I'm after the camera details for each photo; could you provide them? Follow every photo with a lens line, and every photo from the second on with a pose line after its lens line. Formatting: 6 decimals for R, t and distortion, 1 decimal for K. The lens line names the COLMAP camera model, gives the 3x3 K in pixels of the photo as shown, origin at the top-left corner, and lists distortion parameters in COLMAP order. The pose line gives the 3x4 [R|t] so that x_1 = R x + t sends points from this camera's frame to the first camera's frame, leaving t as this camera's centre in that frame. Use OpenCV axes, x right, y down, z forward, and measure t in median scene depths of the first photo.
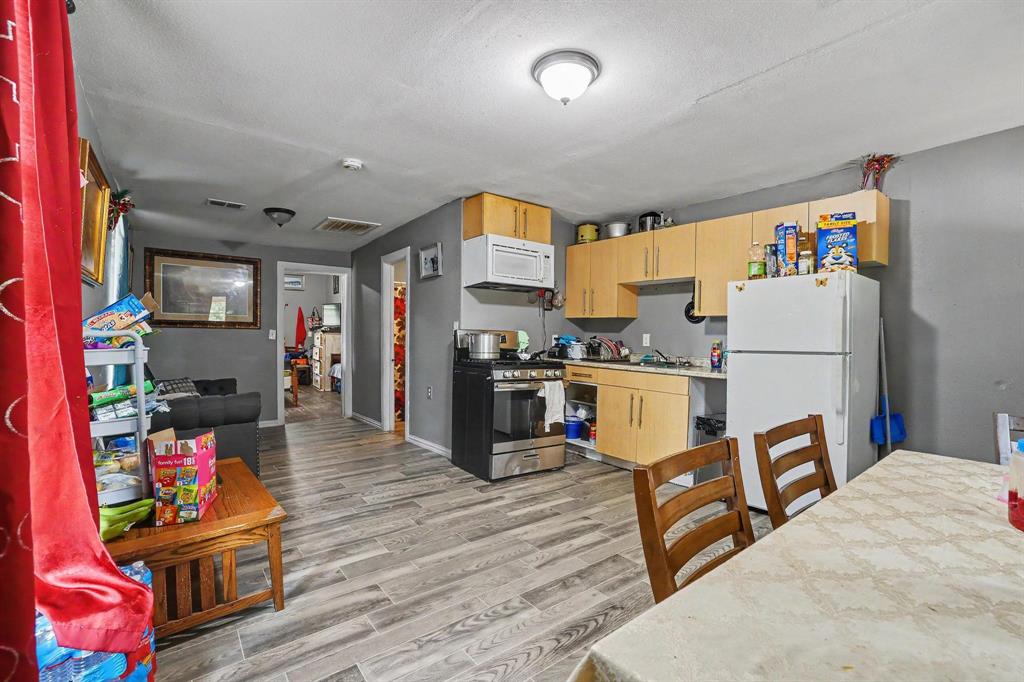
lens RADIAL K [[445.8, 0, 517.1], [0, 445.8, 342.3], [0, 0, 1]] dist [-0.033346, 0.000291]
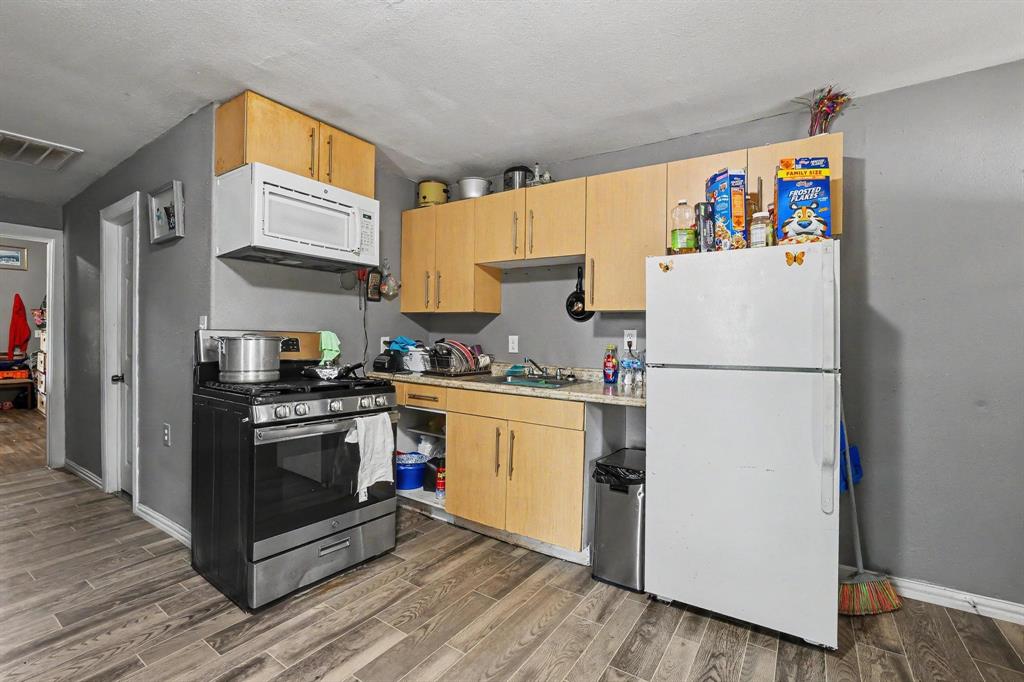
lens RADIAL K [[445.8, 0, 517.1], [0, 445.8, 342.3], [0, 0, 1]] dist [-0.033346, 0.000291]
pose [[0.946125, -0.007783, 0.323709, 0.067091], [0.005963, 0.999960, 0.006615, -0.013742], [-0.323747, -0.004328, 0.946134, 0.340814]]
